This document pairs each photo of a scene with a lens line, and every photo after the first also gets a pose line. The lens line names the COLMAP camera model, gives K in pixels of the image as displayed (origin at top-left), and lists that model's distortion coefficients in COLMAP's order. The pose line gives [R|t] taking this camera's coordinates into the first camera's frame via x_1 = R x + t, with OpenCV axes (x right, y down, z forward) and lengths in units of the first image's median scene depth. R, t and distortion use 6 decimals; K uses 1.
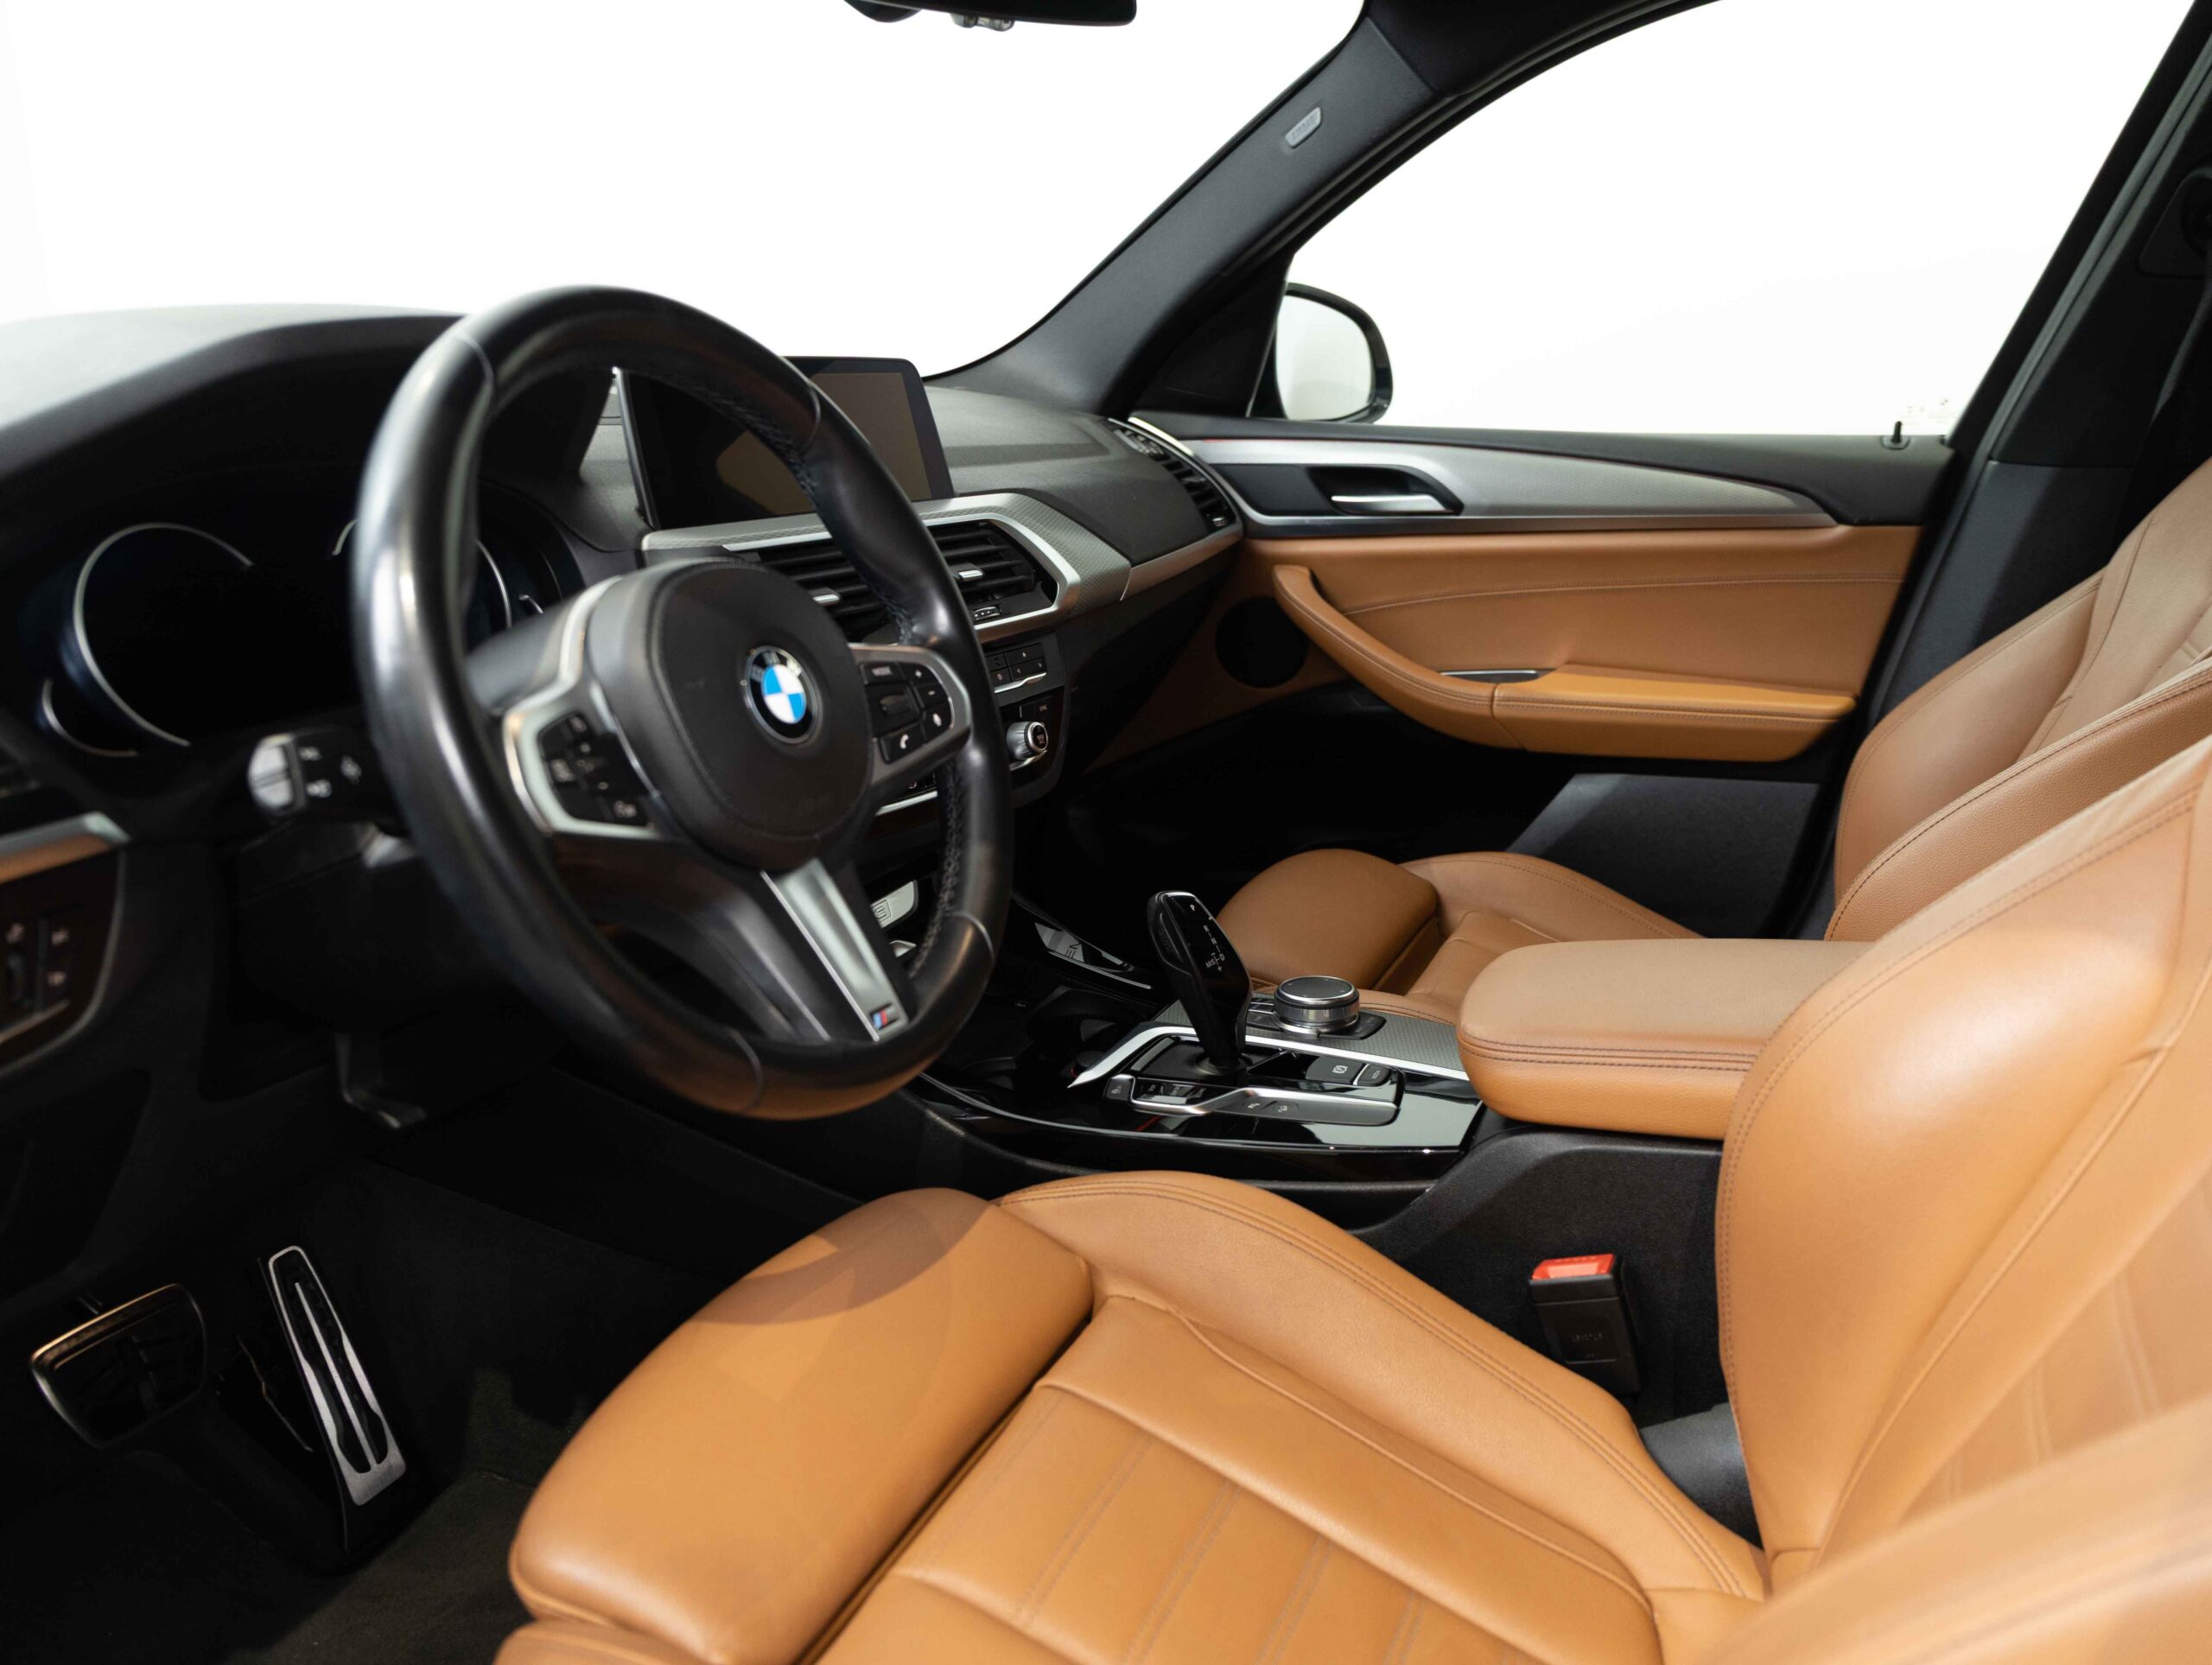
lens RADIAL K [[1652.0, 0, 1106.0], [0, 1652.0, 832.5], [0, 0, 1]] dist [-0.008595, -0.006605]
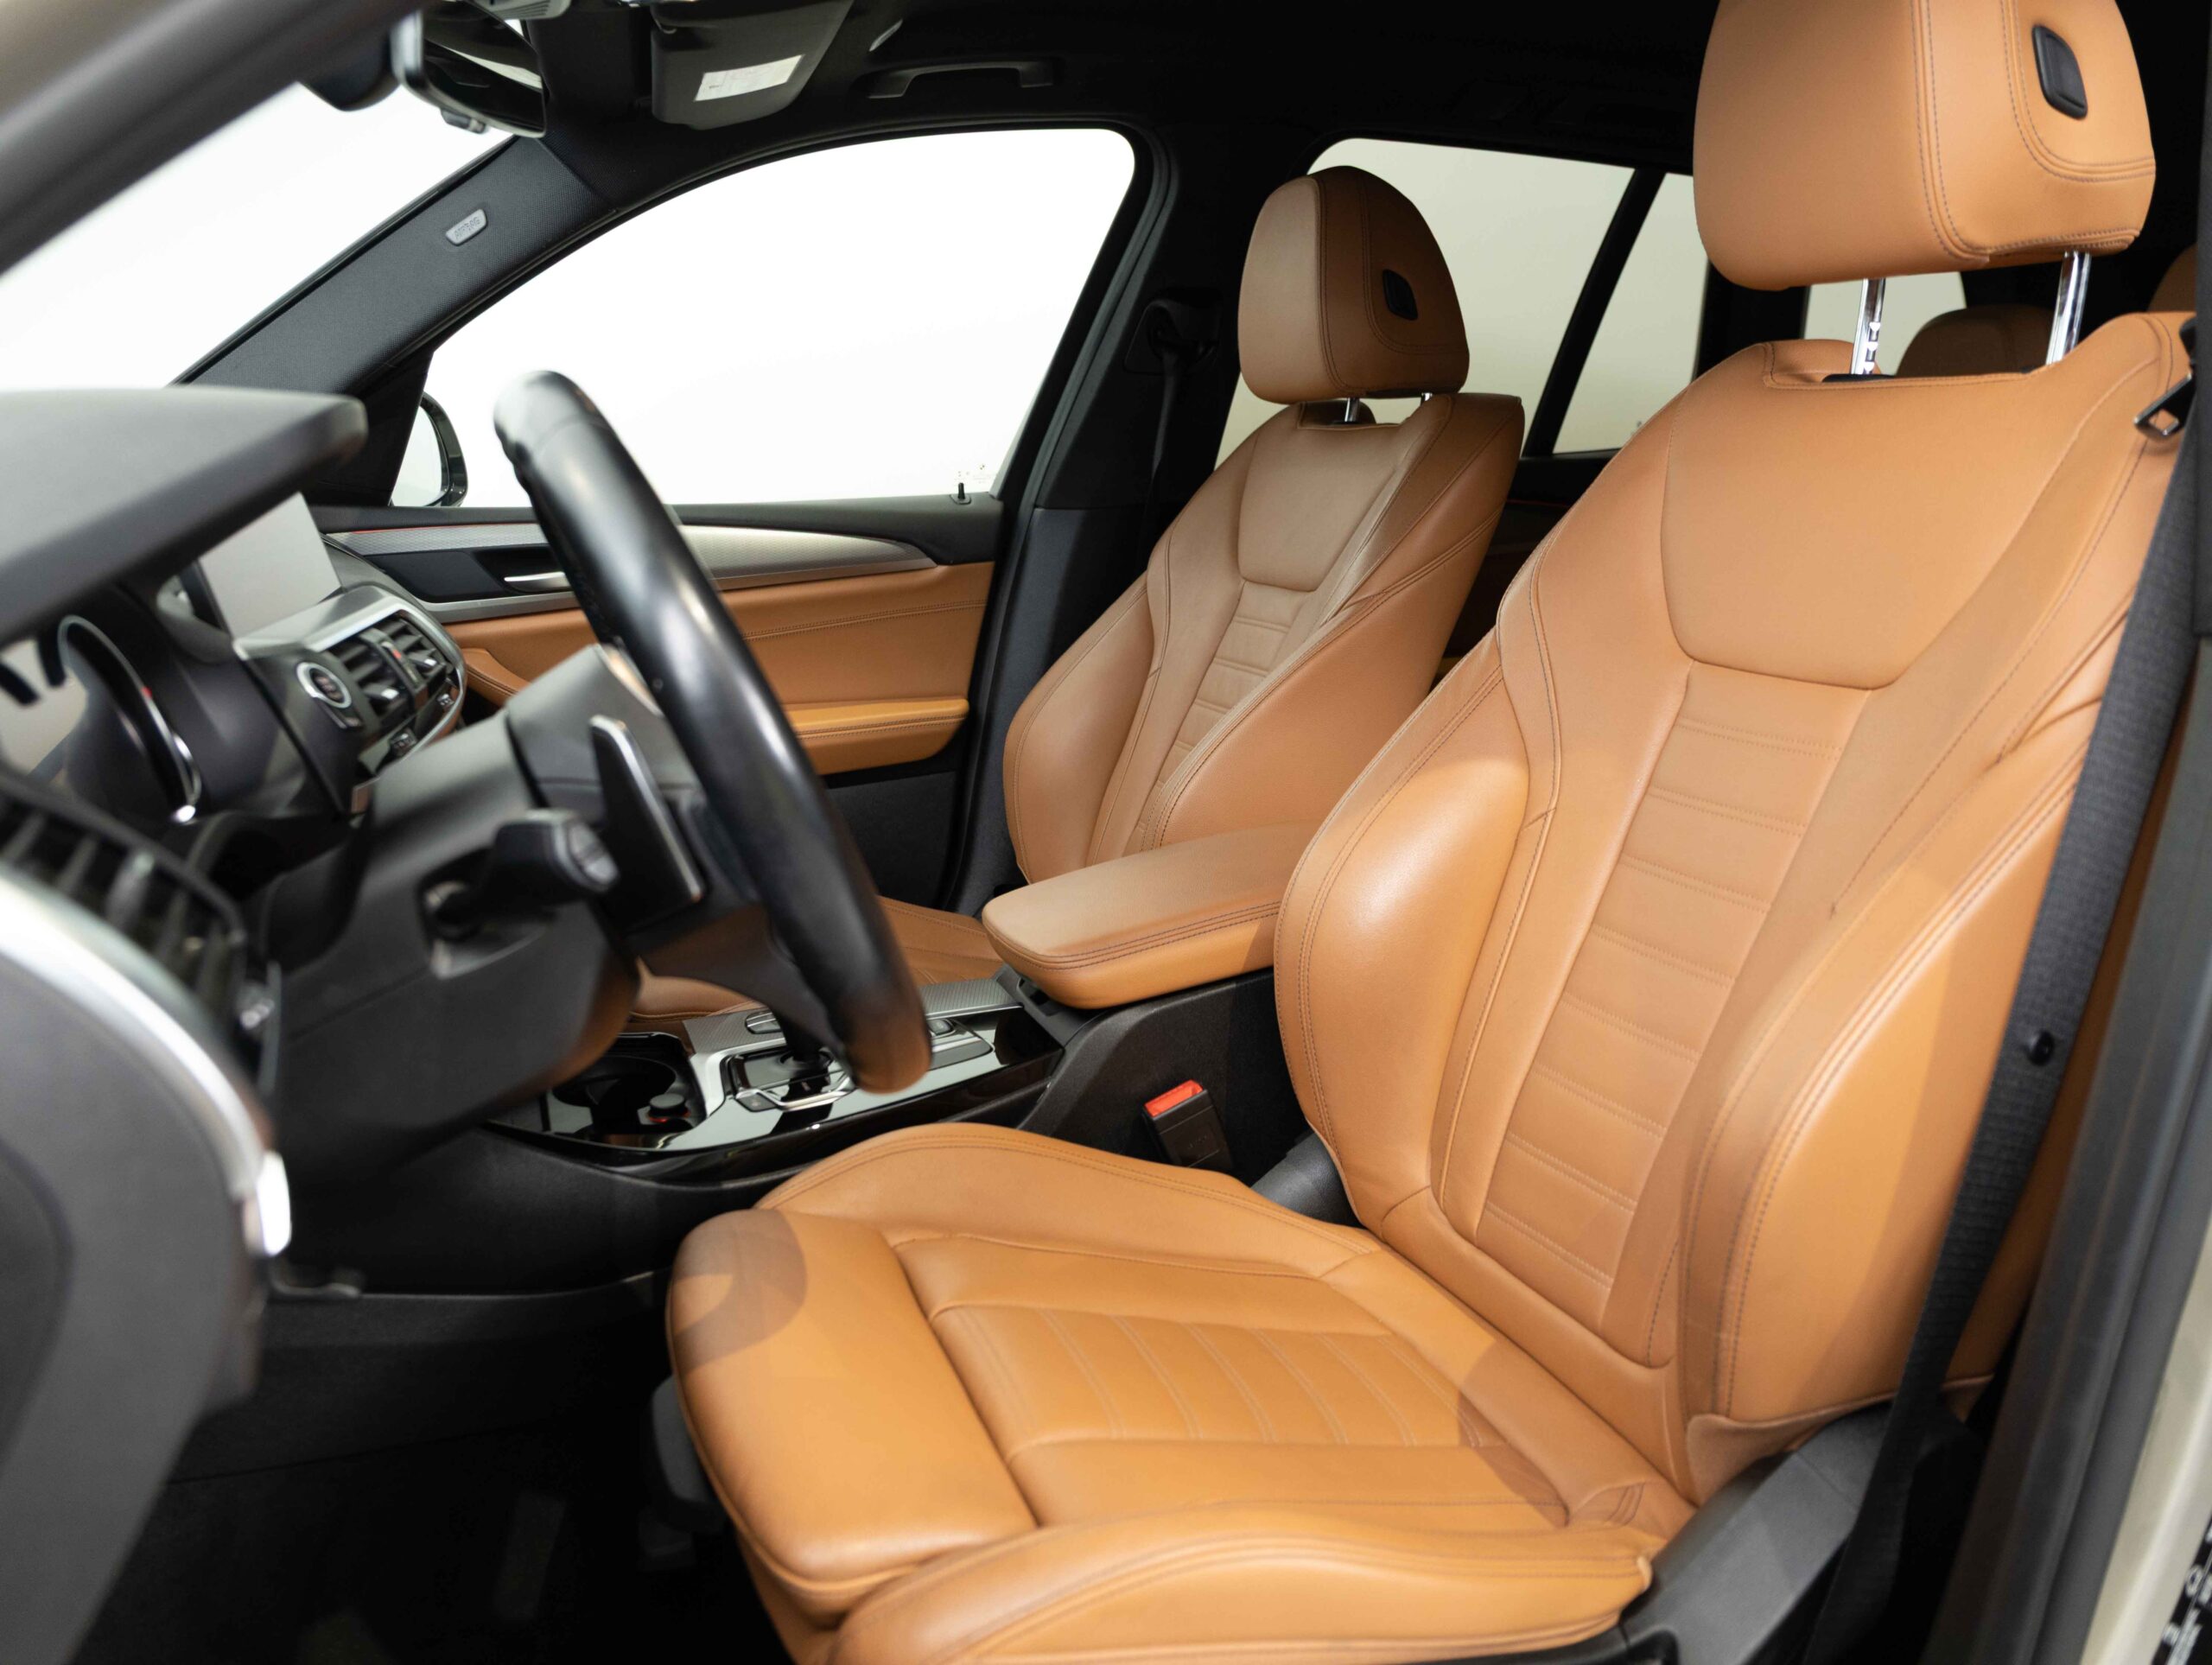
lens RADIAL K [[1652.0, 0, 1106.0], [0, 1652.0, 832.5], [0, 0, 1]] dist [-0.008595, -0.006605]
pose [[0.699873, -0.181405, 0.690848, -0.388201], [0.217040, 0.975489, 0.036273, -0.004794], [-0.680494, 0.124555, 0.722090, 0.023359]]
